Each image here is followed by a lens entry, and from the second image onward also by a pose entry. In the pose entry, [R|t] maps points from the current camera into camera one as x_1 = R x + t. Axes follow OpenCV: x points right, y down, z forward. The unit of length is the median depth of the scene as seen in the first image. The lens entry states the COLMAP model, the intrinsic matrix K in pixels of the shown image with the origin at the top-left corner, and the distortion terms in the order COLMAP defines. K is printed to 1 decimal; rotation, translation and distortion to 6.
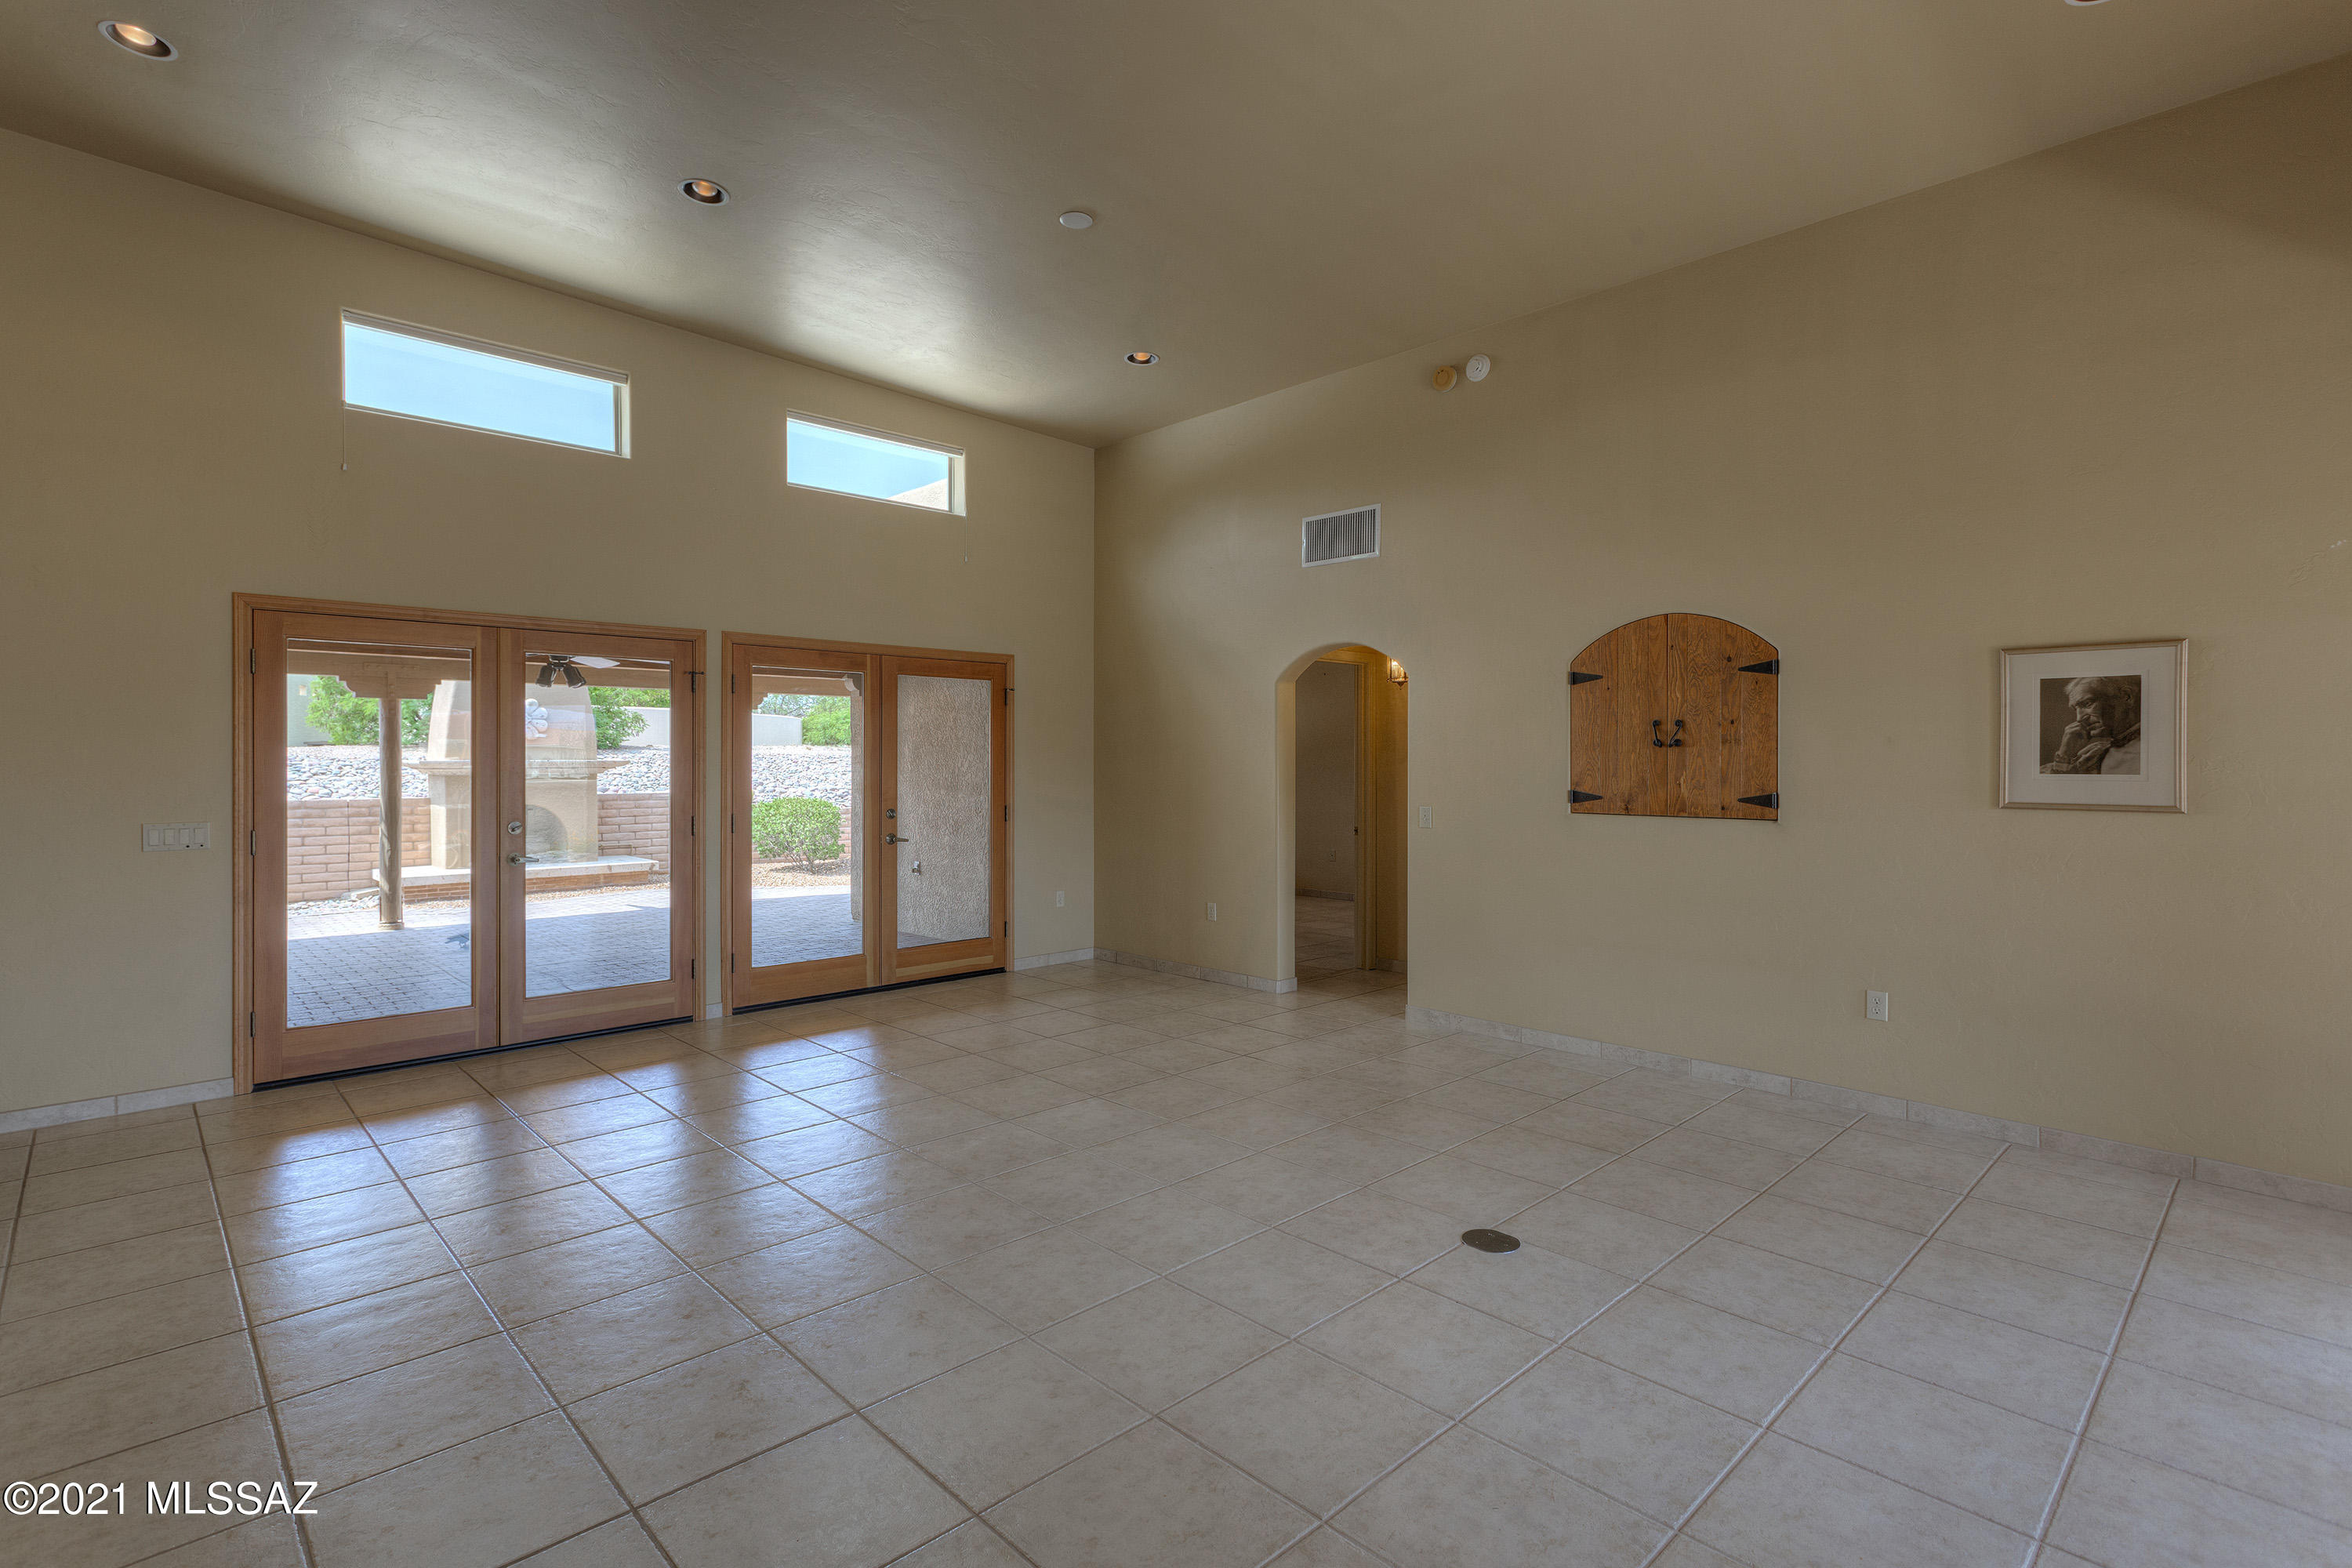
lens RADIAL K [[1118.2, 0, 1145.0], [0, 1118.2, 779.2], [0, 0, 1]] dist [0.002520, 0.001022]
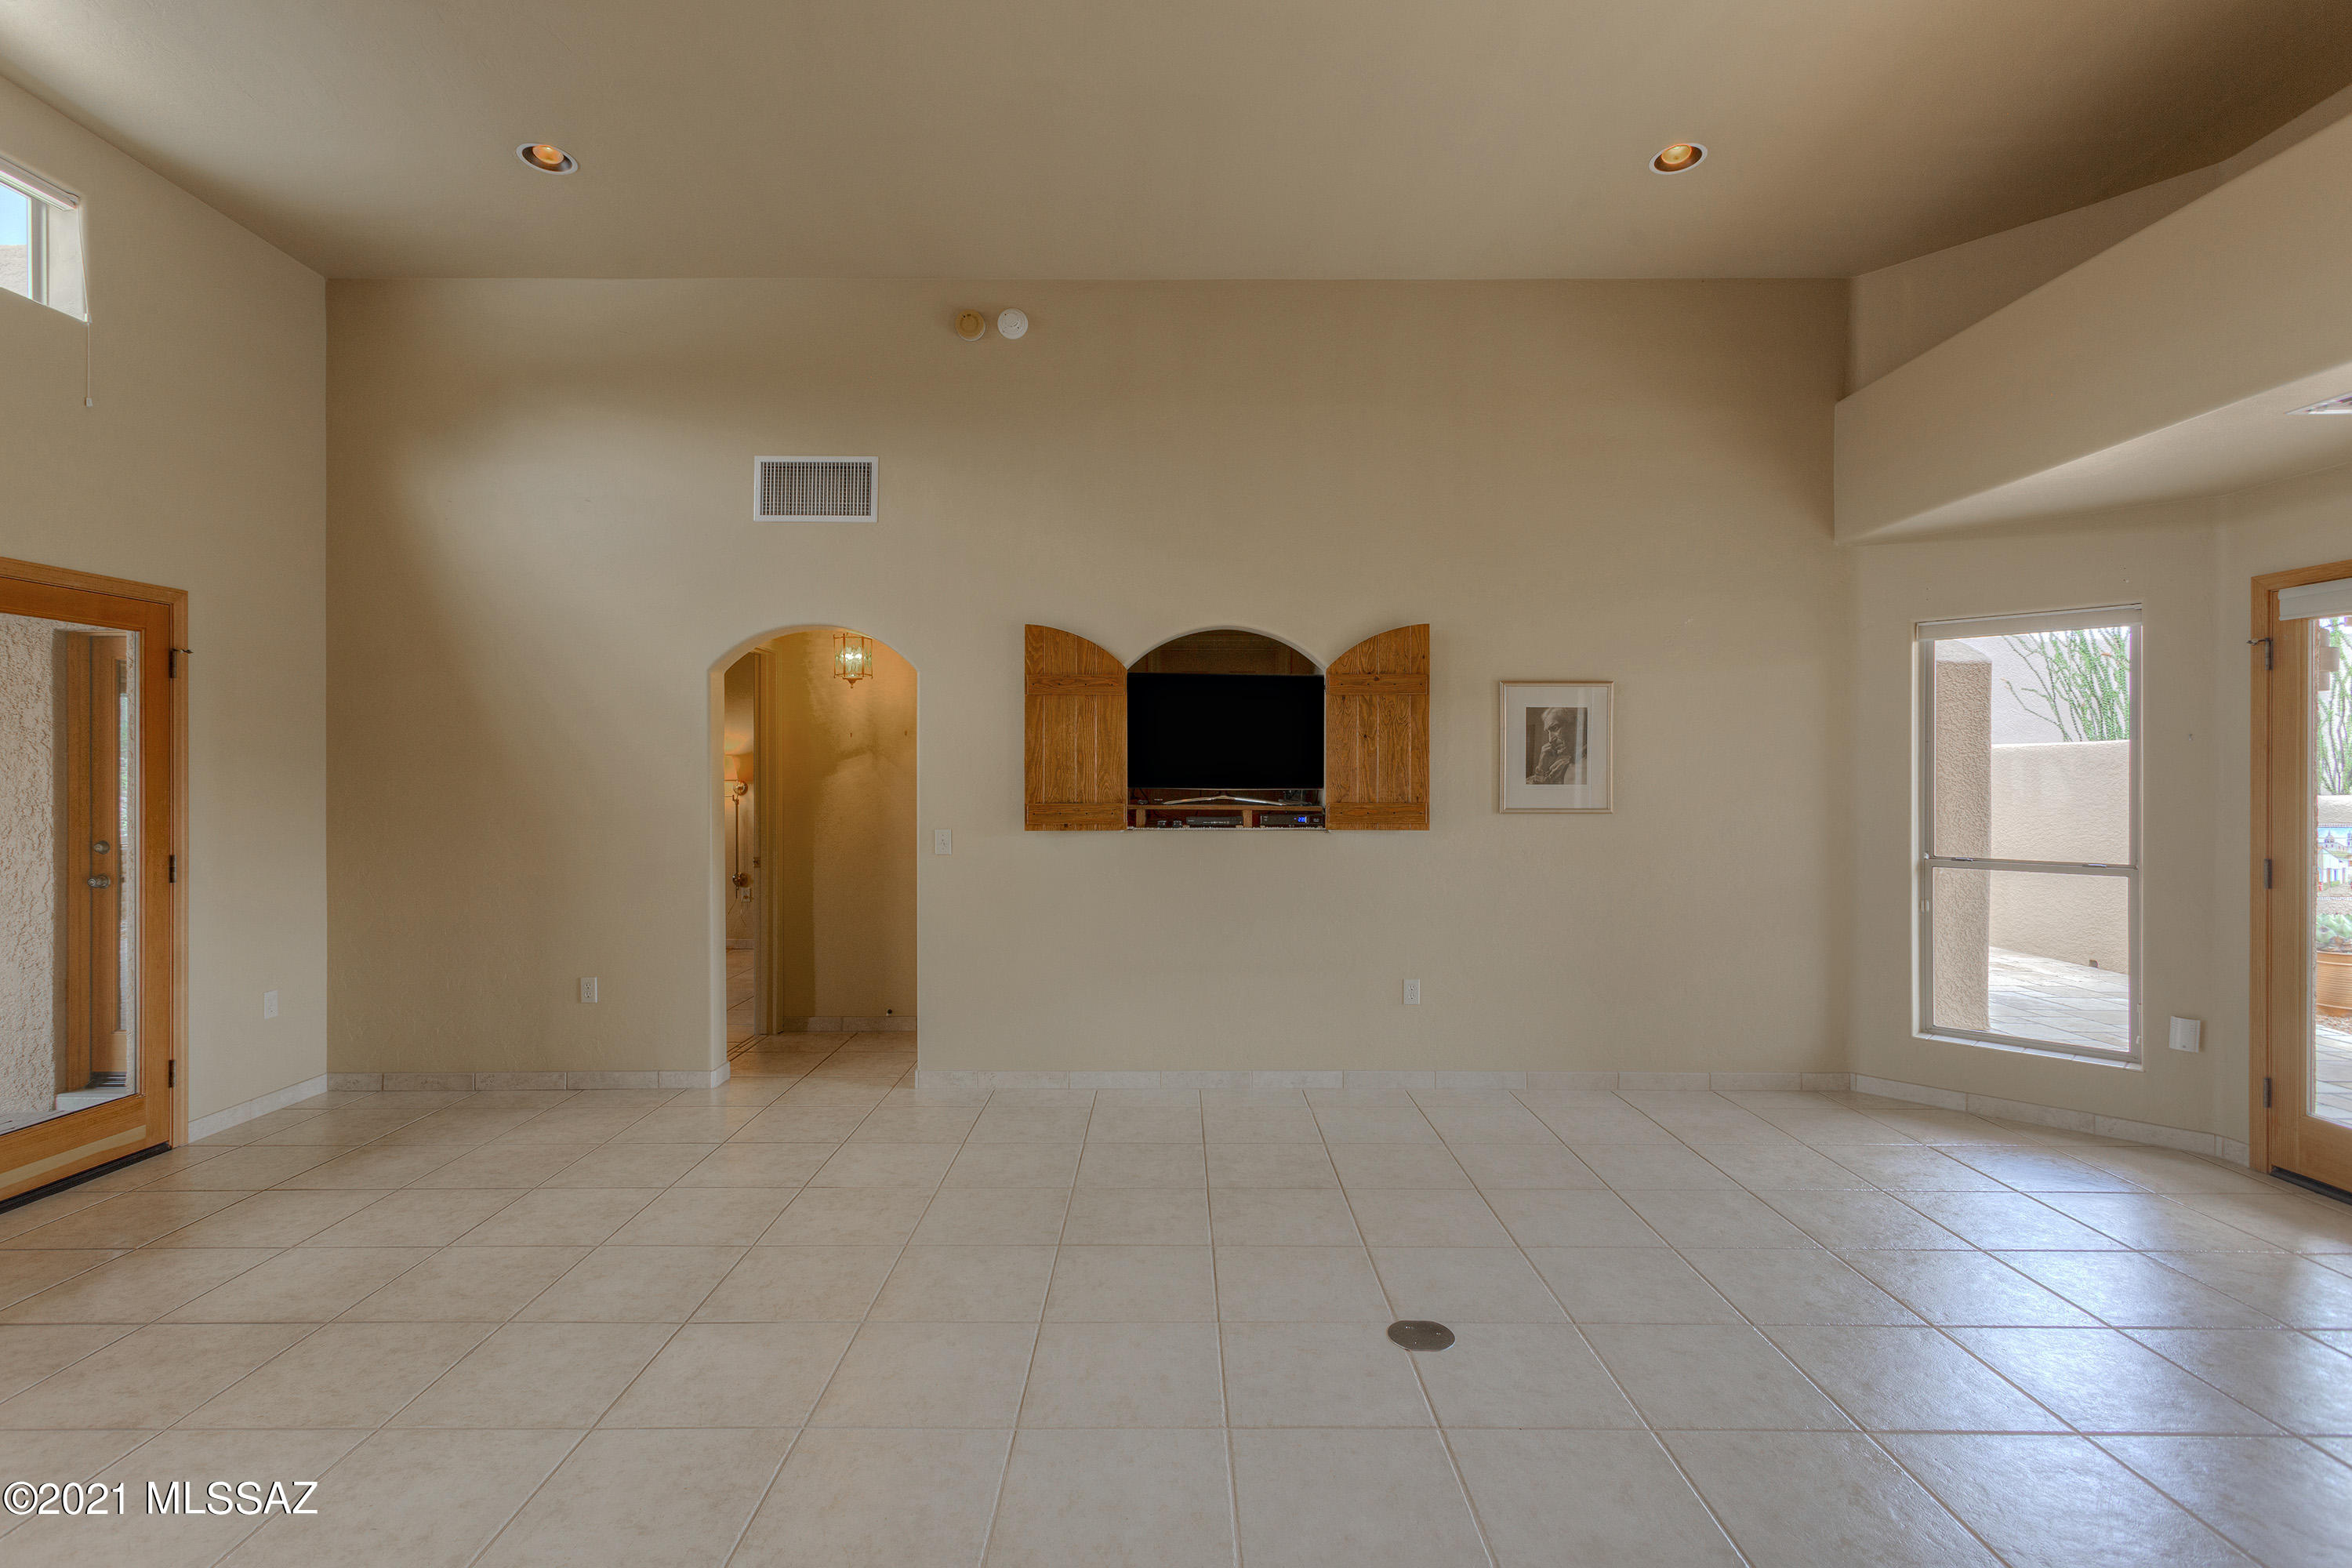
lens RADIAL K [[1118.2, 0, 1175.6], [0, 1118.2, 782.4], [0, 0, 1]] dist [0.002520, 0.001022]
pose [[0.680796, -0.007308, 0.732437, -0.236464], [0.013511, 0.999905, -0.002582, -0.005970], [-0.732349, 0.011654, 0.680830, 0.292210]]
